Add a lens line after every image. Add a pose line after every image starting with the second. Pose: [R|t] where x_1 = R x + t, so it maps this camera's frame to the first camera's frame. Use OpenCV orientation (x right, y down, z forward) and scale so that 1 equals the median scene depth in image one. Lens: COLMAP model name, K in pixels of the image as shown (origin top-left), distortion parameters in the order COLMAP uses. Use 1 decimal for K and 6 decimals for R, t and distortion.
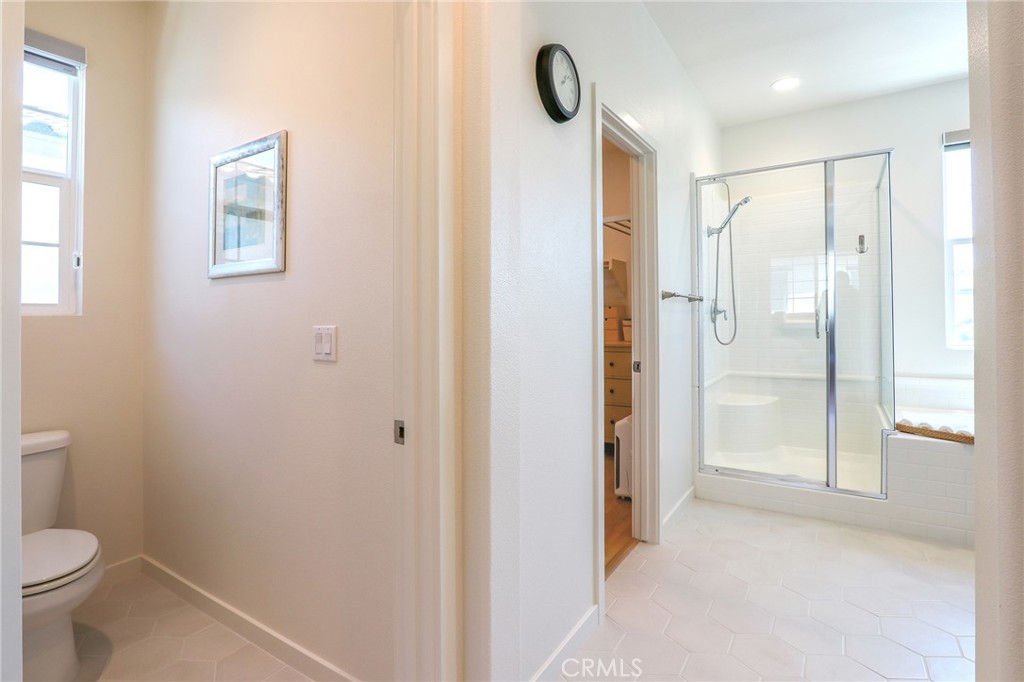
lens RADIAL K [[493.9, 0, 534.1], [0, 493.9, 298.9], [0, 0, 1]] dist [-0.005154, 0.000569]
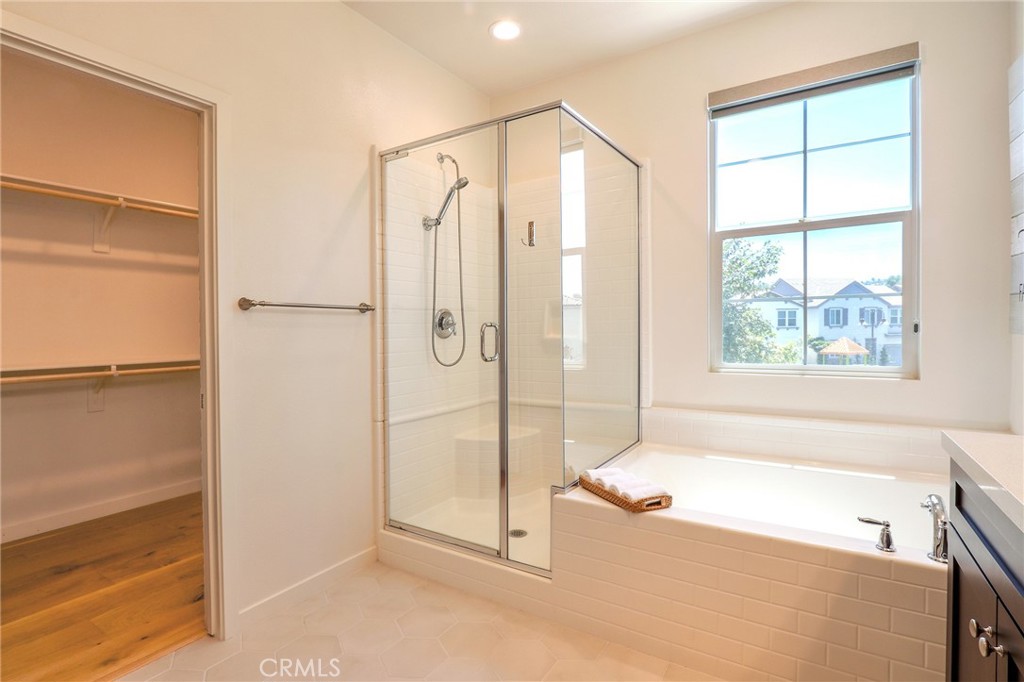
lens RADIAL K [[493.9, 0, 521.7], [0, 493.9, 321.6], [0, 0, 1]] dist [-0.005154, 0.000569]
pose [[0.999864, -0.005136, -0.015690, 0.559306], [0.005453, 0.999781, 0.020185, 0.005235], [0.015583, -0.020268, 0.999673, 0.219186]]
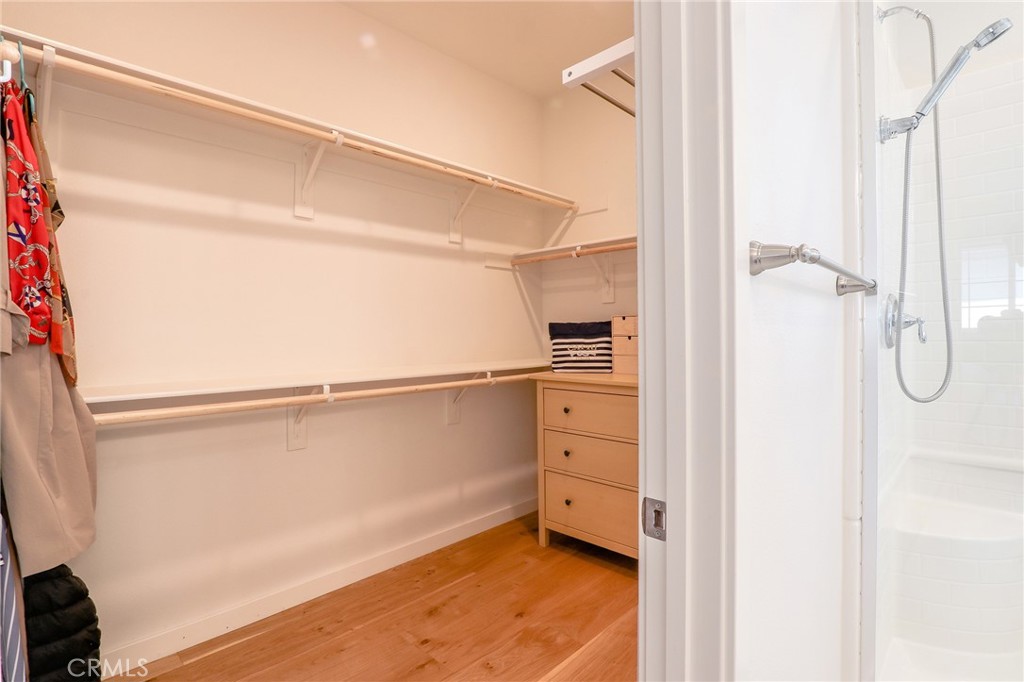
lens RADIAL K [[493.9, 0, 540.0], [0, 493.9, 324.9], [0, 0, 1]] dist [-0.005154, 0.000569]
pose [[0.982676, -0.005159, -0.185260, 0.157873], [0.008679, 0.999797, 0.018194, 0.018722], [0.185128, -0.019487, 0.982521, 0.574636]]
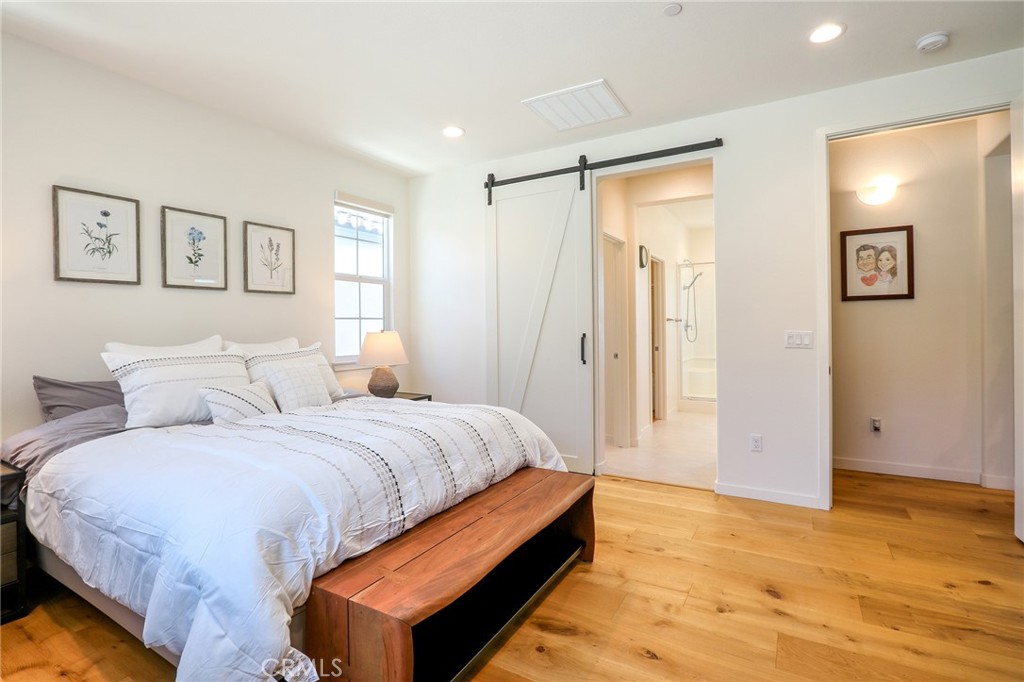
lens RADIAL K [[493.9, 0, 486.9], [0, 493.9, 321.7], [0, 0, 1]] dist [-0.005154, 0.000569]
pose [[0.999891, -0.007725, -0.012543, -0.485633], [0.007897, 0.999875, 0.013684, -0.030360], [0.012435, -0.013782, 0.999828, -1.175937]]
